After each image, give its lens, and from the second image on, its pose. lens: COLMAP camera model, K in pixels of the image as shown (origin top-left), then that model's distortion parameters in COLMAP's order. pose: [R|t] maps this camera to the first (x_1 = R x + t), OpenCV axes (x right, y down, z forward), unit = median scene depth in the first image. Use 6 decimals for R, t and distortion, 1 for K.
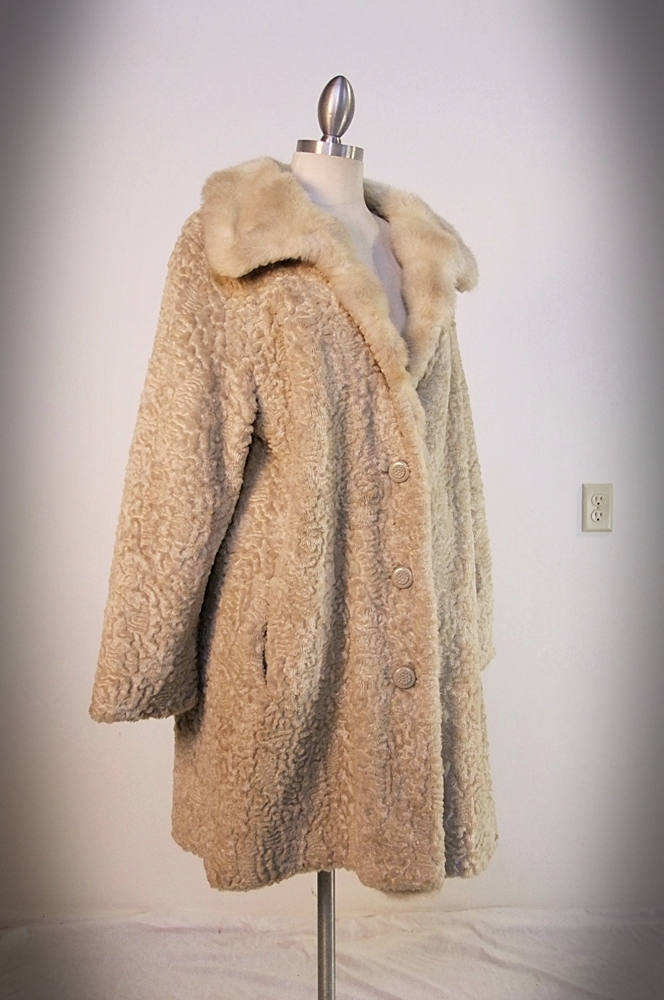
lens RADIAL K [[1105.3, 0, 516.5], [0, 1105.3, 502.0], [0, 0, 1]] dist [-0.004230, 0.000000]
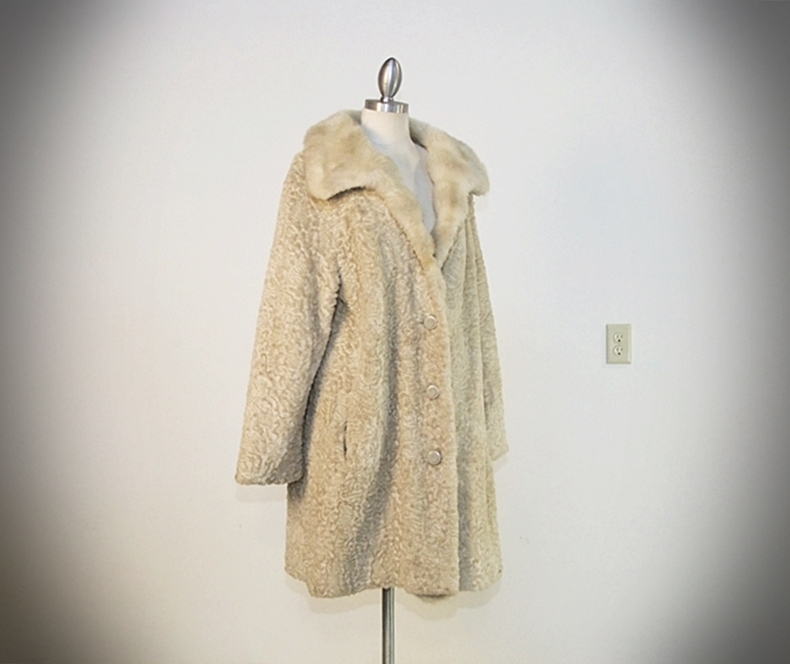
lens RADIAL K [[981.4, 0, 396.3], [0, 981.4, 333.8], [0, 0, 1]] dist [0.204971, 0.000000]
pose [[0.983381, -0.005790, -0.181463, 0.092320], [0.004941, 0.999975, -0.005128, -0.005072], [0.181488, 0.004146, 0.983384, -0.336576]]
